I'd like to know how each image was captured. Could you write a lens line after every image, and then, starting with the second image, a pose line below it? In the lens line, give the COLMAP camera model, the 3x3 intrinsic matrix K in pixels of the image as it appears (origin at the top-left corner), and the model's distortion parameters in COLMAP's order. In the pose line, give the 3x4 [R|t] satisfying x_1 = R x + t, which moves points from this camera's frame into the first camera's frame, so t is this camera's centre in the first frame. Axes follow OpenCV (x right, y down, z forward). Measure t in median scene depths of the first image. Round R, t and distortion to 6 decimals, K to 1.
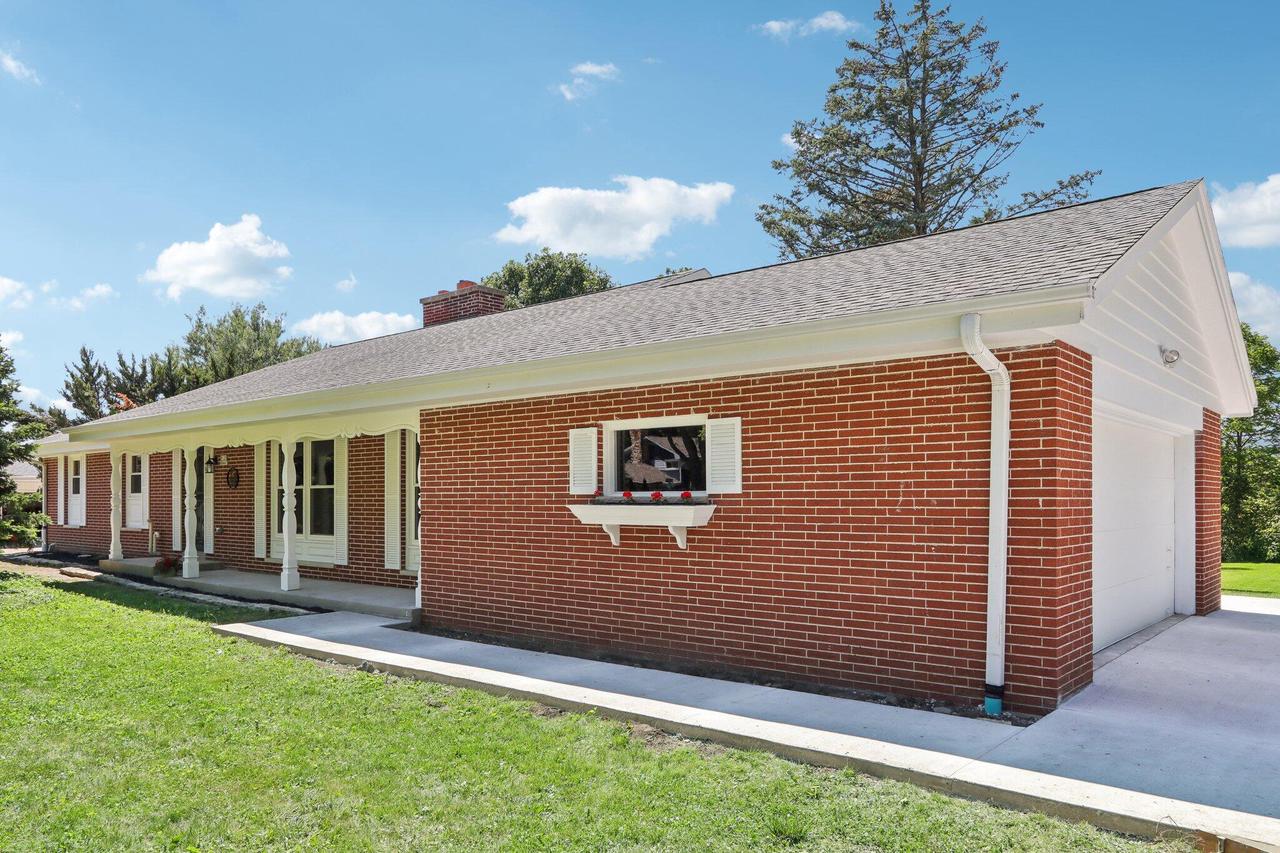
lens RADIAL K [[889.2, 0, 639.5], [0, 889.2, 432.1], [0, 0, 1]] dist [0.003073, 0.004545]
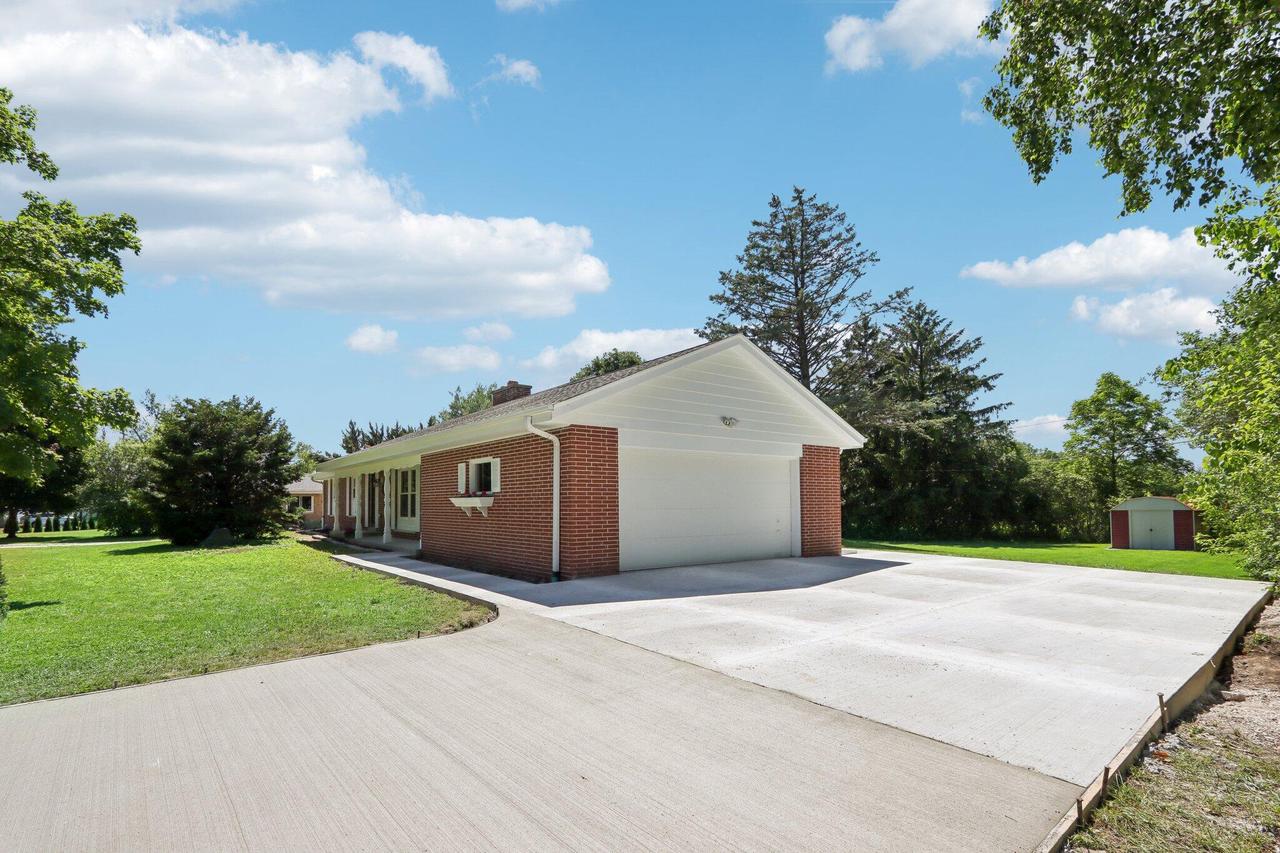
lens RADIAL K [[619.8, 0, 640.9], [0, 619.8, 429.3], [0, 0, 1]] dist [-0.013758, 0.000773]
pose [[0.978384, -0.030485, -0.204535, 0.574053], [0.021004, 0.998609, -0.048367, -0.003900], [0.205725, 0.043026, 0.977664, -0.338833]]
